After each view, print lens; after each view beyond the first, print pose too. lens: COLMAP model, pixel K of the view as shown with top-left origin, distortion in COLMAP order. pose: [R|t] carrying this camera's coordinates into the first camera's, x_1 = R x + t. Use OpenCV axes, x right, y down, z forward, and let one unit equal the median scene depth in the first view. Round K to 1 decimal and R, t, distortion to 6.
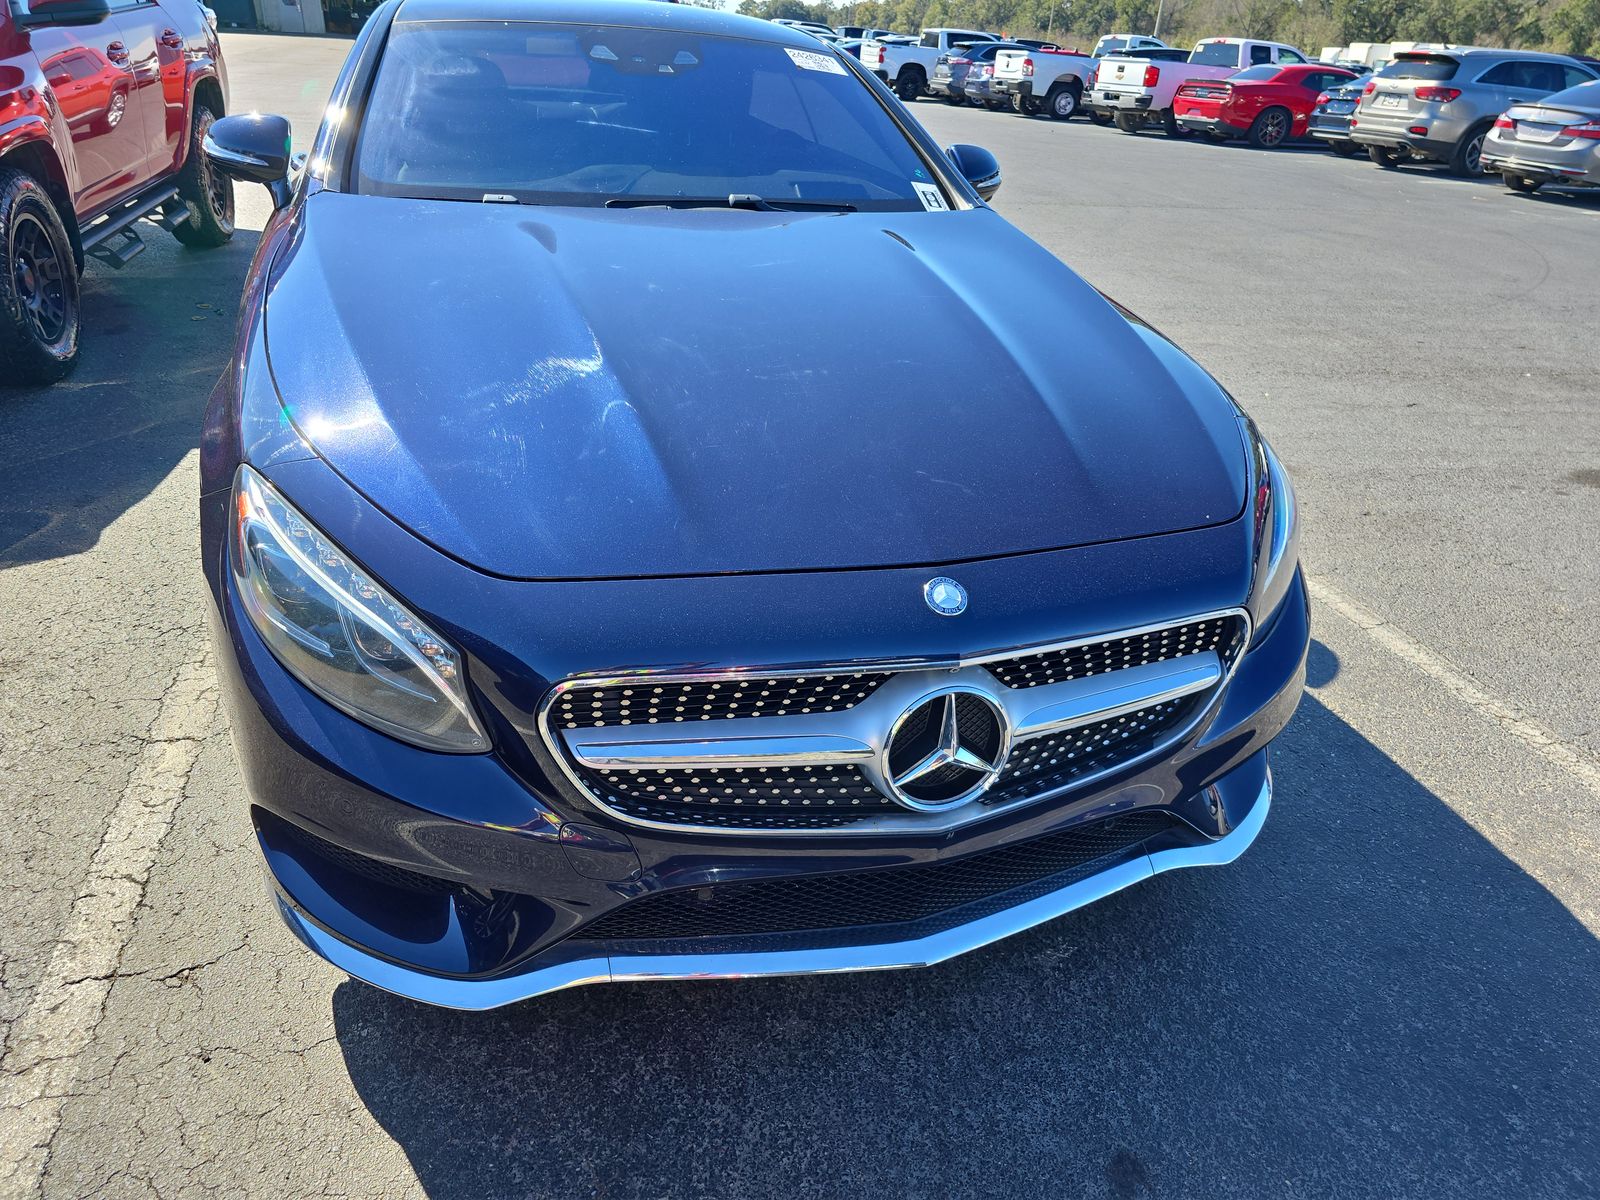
lens RADIAL K [[1080.0, 0, 794.7], [0, 1080.0, 602.2], [0, 0, 1]] dist [0.041098, -0.037690]
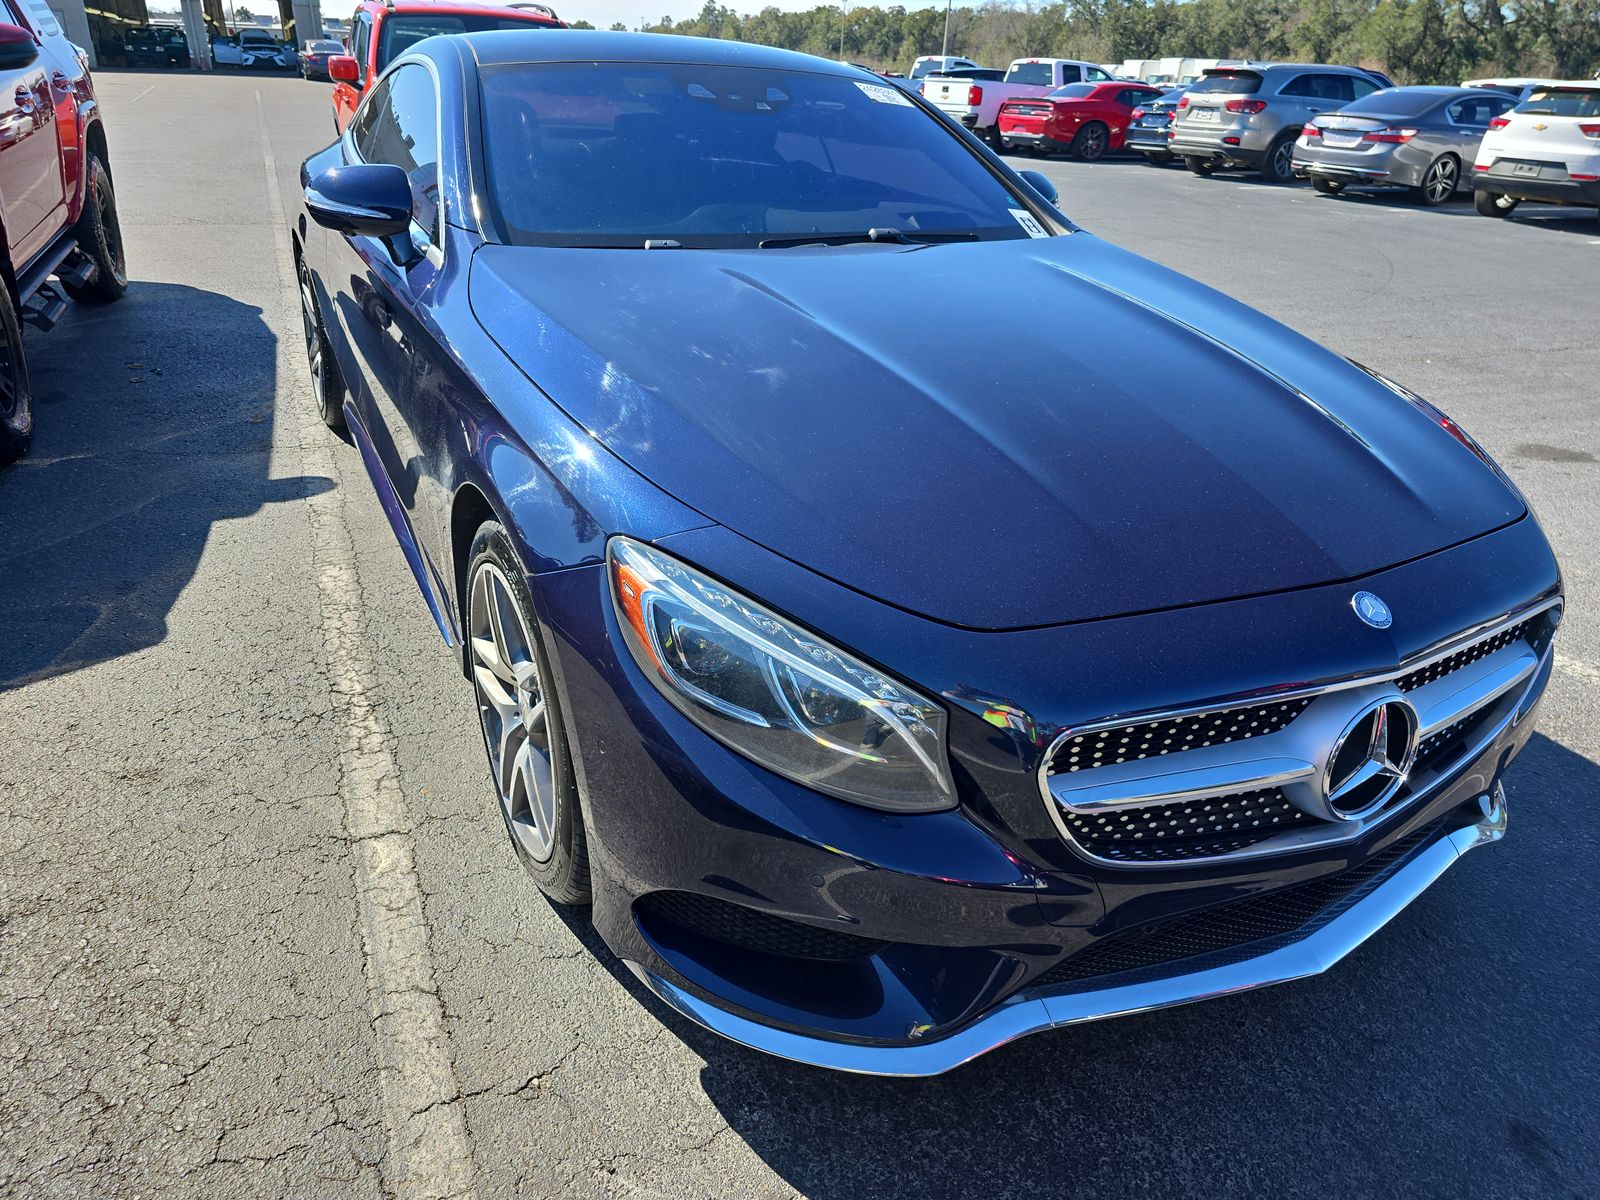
lens RADIAL K [[1080.0, 0, 790.9], [0, 1080.0, 603.9], [0, 0, 1]] dist [0.041098, -0.037690]
pose [[0.986655, -0.085923, 0.138307, -0.117828], [0.088111, 0.996063, -0.009765, -0.010859], [-0.136924, 0.021821, 0.990341, 0.009990]]
